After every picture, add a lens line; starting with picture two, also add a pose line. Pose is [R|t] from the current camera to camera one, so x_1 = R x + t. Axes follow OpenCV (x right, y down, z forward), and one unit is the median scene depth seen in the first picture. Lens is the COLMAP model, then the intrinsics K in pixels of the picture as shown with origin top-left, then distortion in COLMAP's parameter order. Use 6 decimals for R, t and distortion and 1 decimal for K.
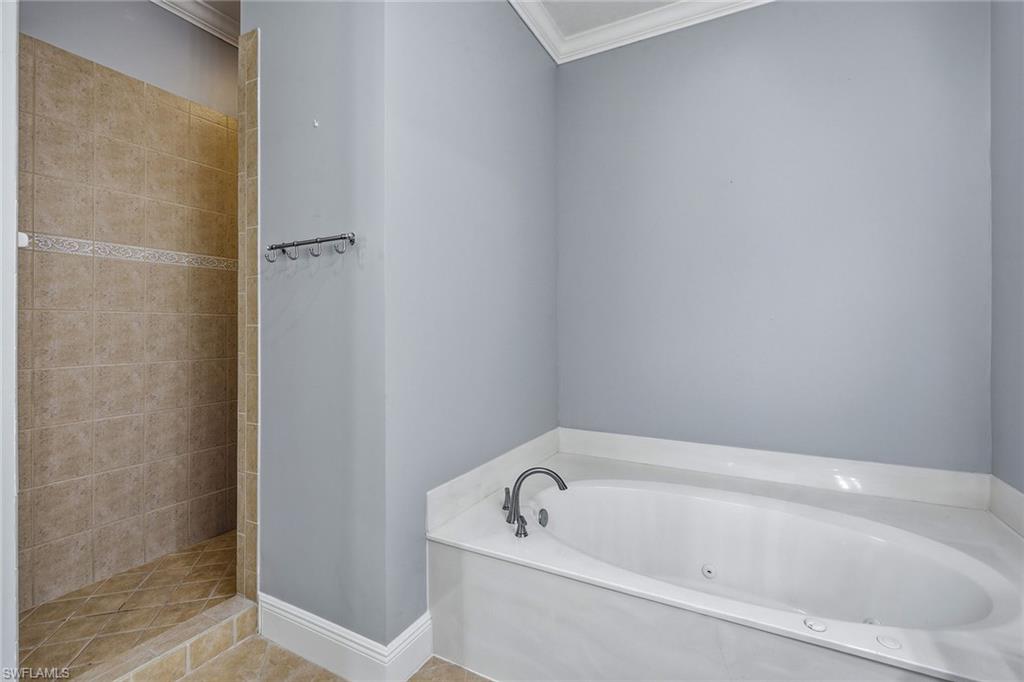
lens RADIAL K [[461.3, 0, 514.6], [0, 461.3, 331.6], [0, 0, 1]] dist [0.004024, 0.000534]
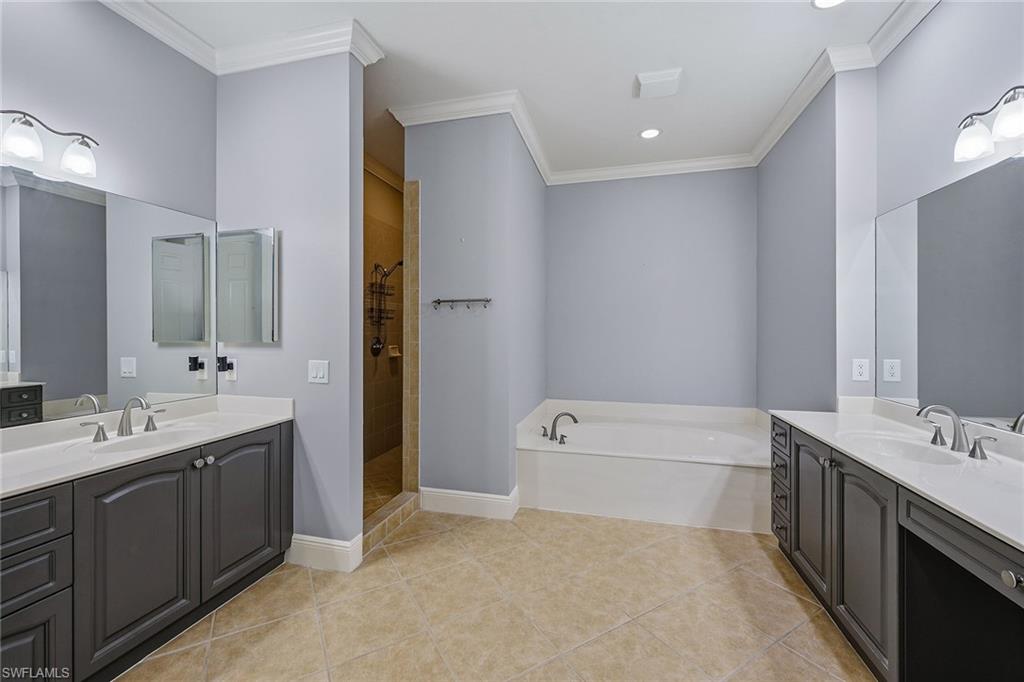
lens RADIAL K [[402.3, 0, 510.7], [0, 402.3, 340.2], [0, 0, 1]] dist [0.002482, 0.000339]
pose [[0.976486, -0.003672, 0.215550, -0.542824], [0.001861, 0.999961, 0.008607, -0.034729], [-0.215574, -0.008004, 0.976455, -0.638600]]
